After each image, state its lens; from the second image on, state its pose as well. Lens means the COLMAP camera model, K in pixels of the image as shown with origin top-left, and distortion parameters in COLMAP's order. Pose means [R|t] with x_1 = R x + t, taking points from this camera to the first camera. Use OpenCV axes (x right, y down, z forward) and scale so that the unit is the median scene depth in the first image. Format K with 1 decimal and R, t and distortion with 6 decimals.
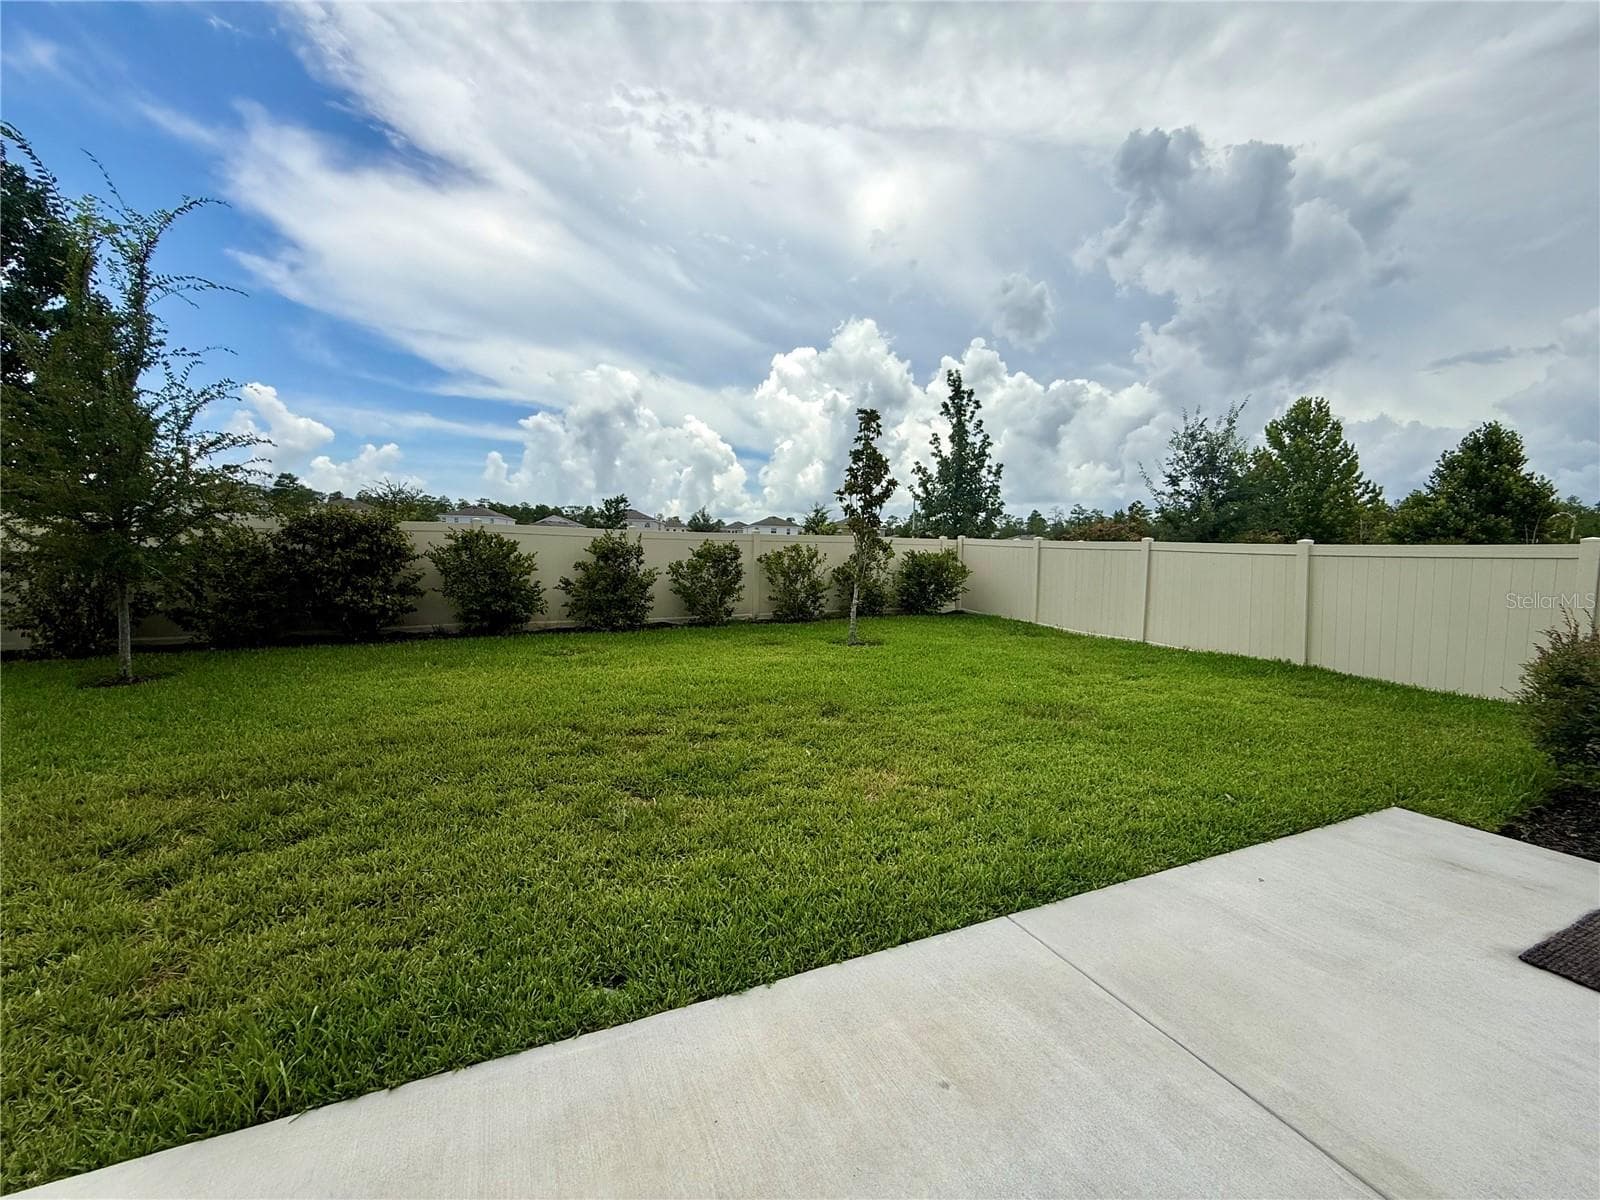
lens RADIAL K [[643.8, 0, 797.4], [0, 643.8, 595.1], [0, 0, 1]] dist [0.001655, 0.000011]
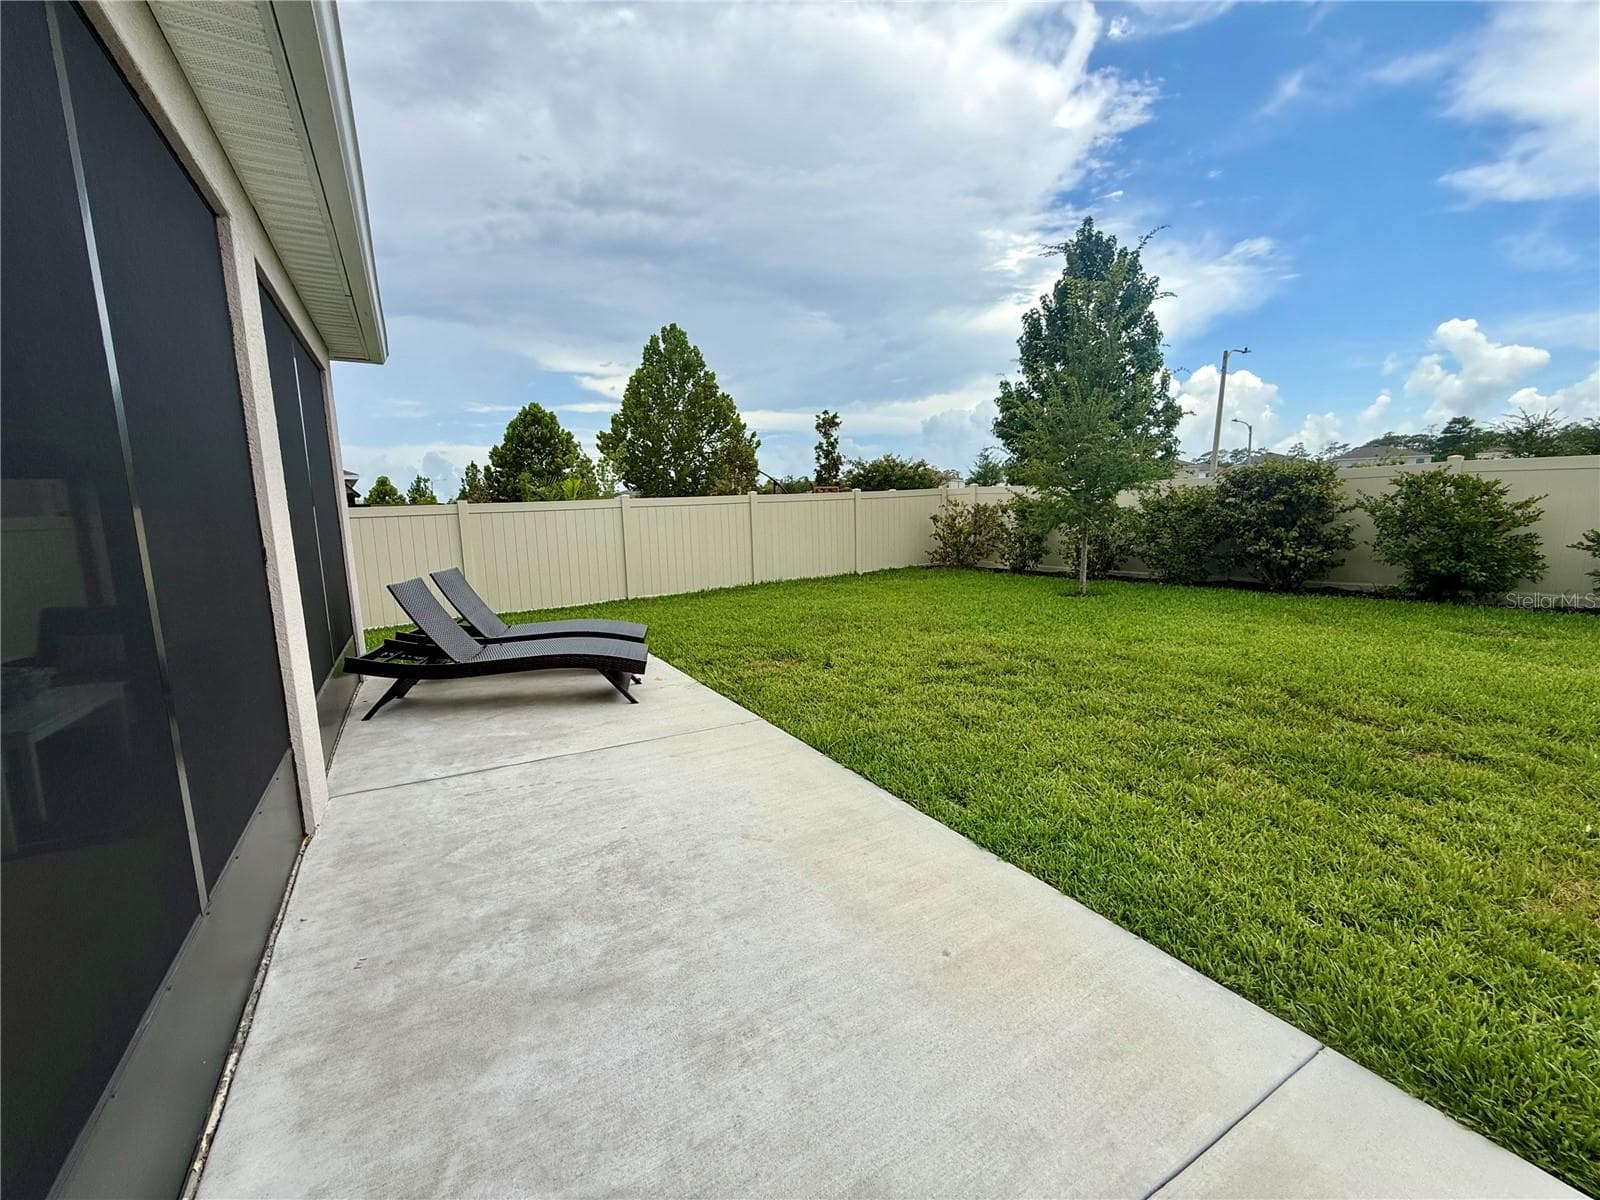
lens RADIAL K [[643.8, 0, 794.6], [0, 643.8, 607.1], [0, 0, 1]] dist [0.001655, 0.000011]
pose [[0.092916, 0.124926, -0.987806, 0.280408], [-0.042949, 0.991677, 0.121376, 0.005174], [0.994747, 0.031147, 0.097508, 0.134123]]
